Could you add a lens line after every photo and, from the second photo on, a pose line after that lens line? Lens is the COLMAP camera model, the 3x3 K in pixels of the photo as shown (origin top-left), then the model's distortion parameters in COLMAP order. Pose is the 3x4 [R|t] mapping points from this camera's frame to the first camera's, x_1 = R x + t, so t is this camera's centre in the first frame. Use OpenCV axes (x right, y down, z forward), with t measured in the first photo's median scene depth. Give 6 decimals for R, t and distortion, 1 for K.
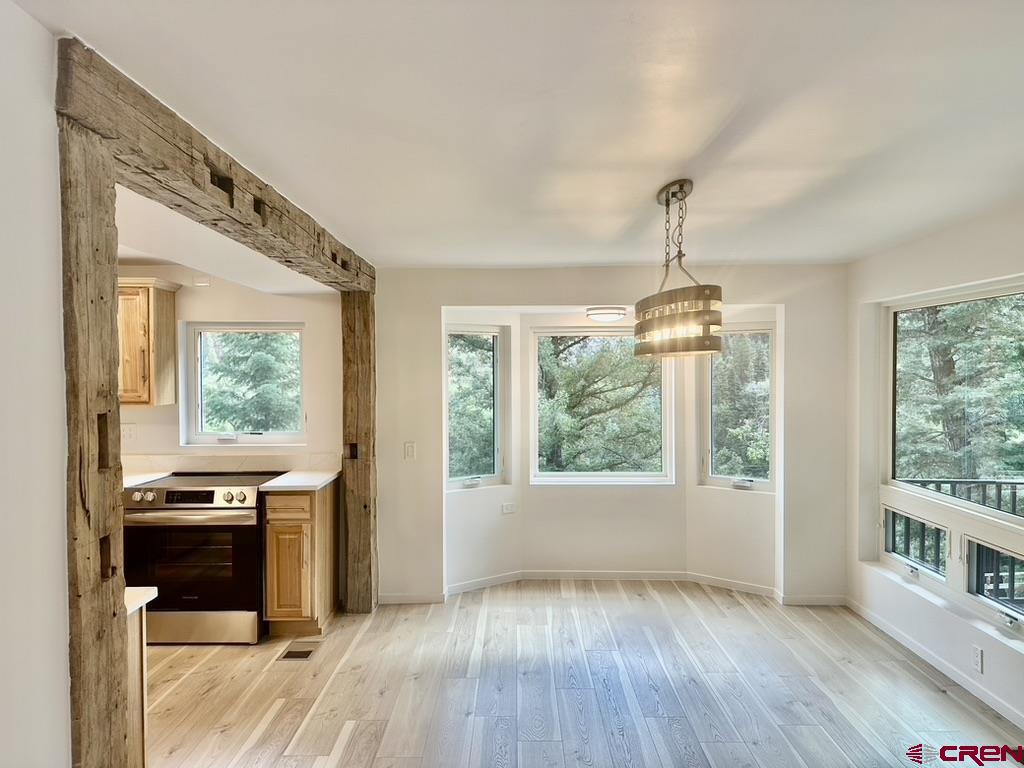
lens RADIAL K [[720.1, 0, 511.2], [0, 720.1, 384.9], [0, 0, 1]] dist [0.063000, -0.048314]
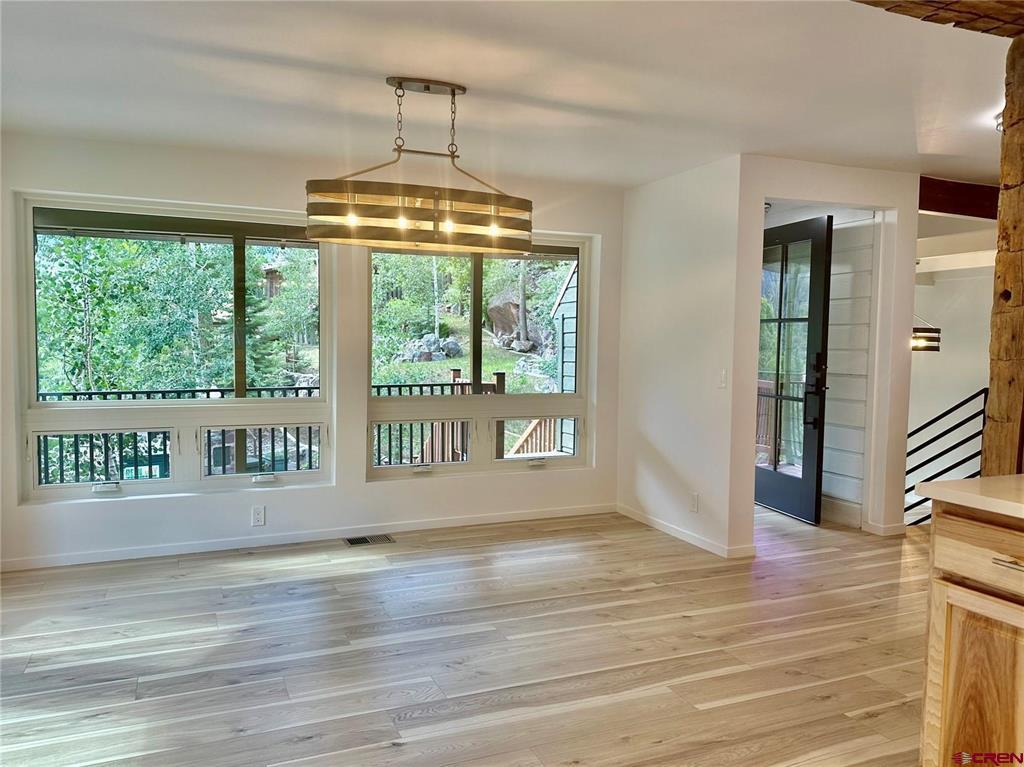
lens RADIAL K [[755.7, 0, 491.4], [0, 755.7, 385.9], [0, 0, 1]] dist [0.000177, -0.002245]
pose [[-0.380104, -0.057367, 0.923163, -0.545277], [0.008514, 0.997815, 0.065512, 0.058892], [-0.924905, 0.032761, -0.378785, 0.892982]]
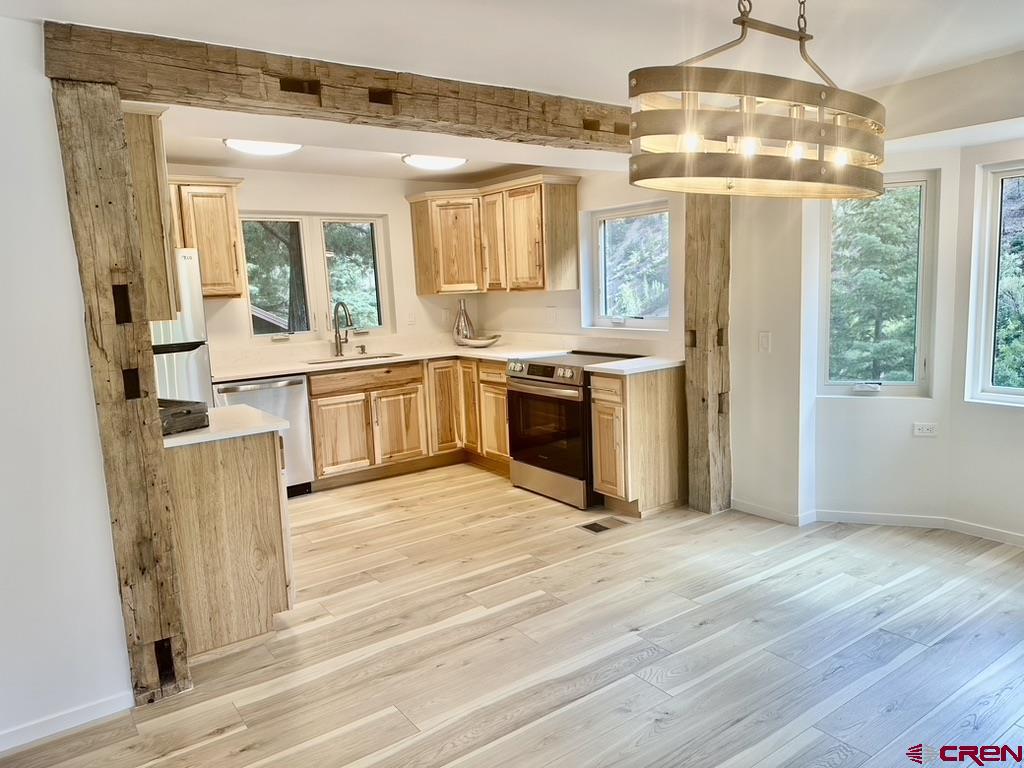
lens RADIAL K [[720.1, 0, 509.9], [0, 720.1, 383.1], [0, 0, 1]] dist [0.063000, -0.048314]
pose [[0.584092, 0.093996, -0.806226, 0.414814], [0.022592, 0.991005, 0.131907, 0.022790], [0.811373, -0.095260, 0.576714, 0.295531]]
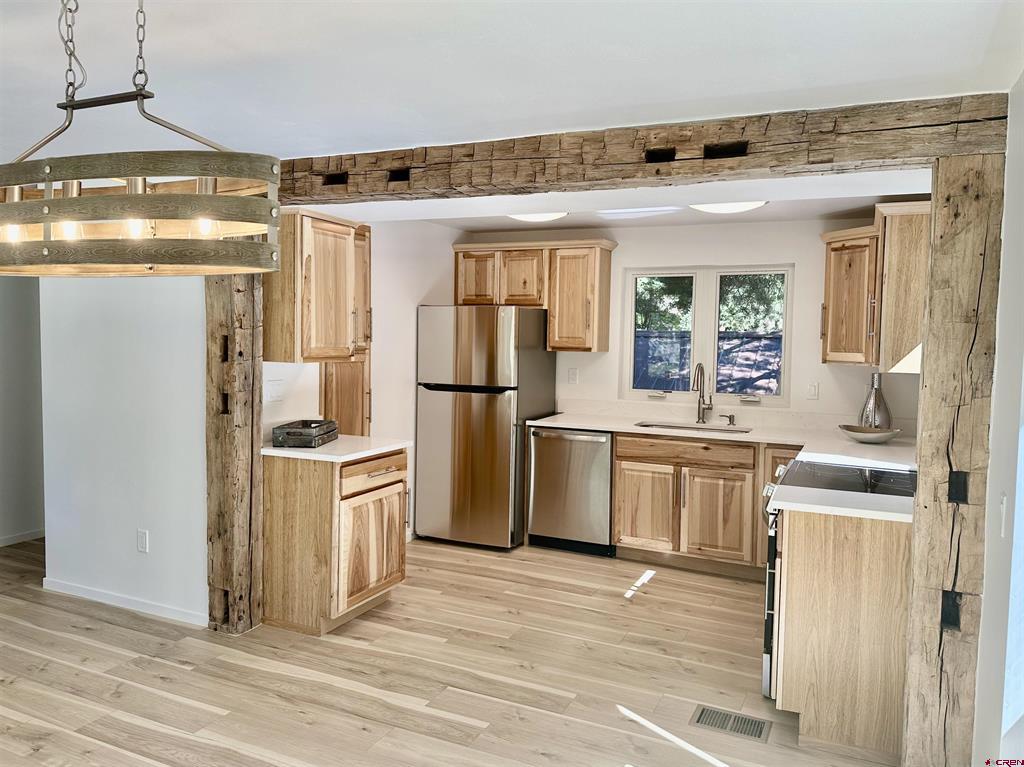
lens RADIAL K [[776.9, 0, 506.2], [0, 776.9, 376.8], [0, 0, 1]] dist [0.067512, -0.035375]
pose [[-0.433550, 0.048894, -0.899802, 0.438557], [-0.035564, 0.996821, 0.071301, -0.012181], [0.900427, 0.062913, -0.430433, 1.042009]]
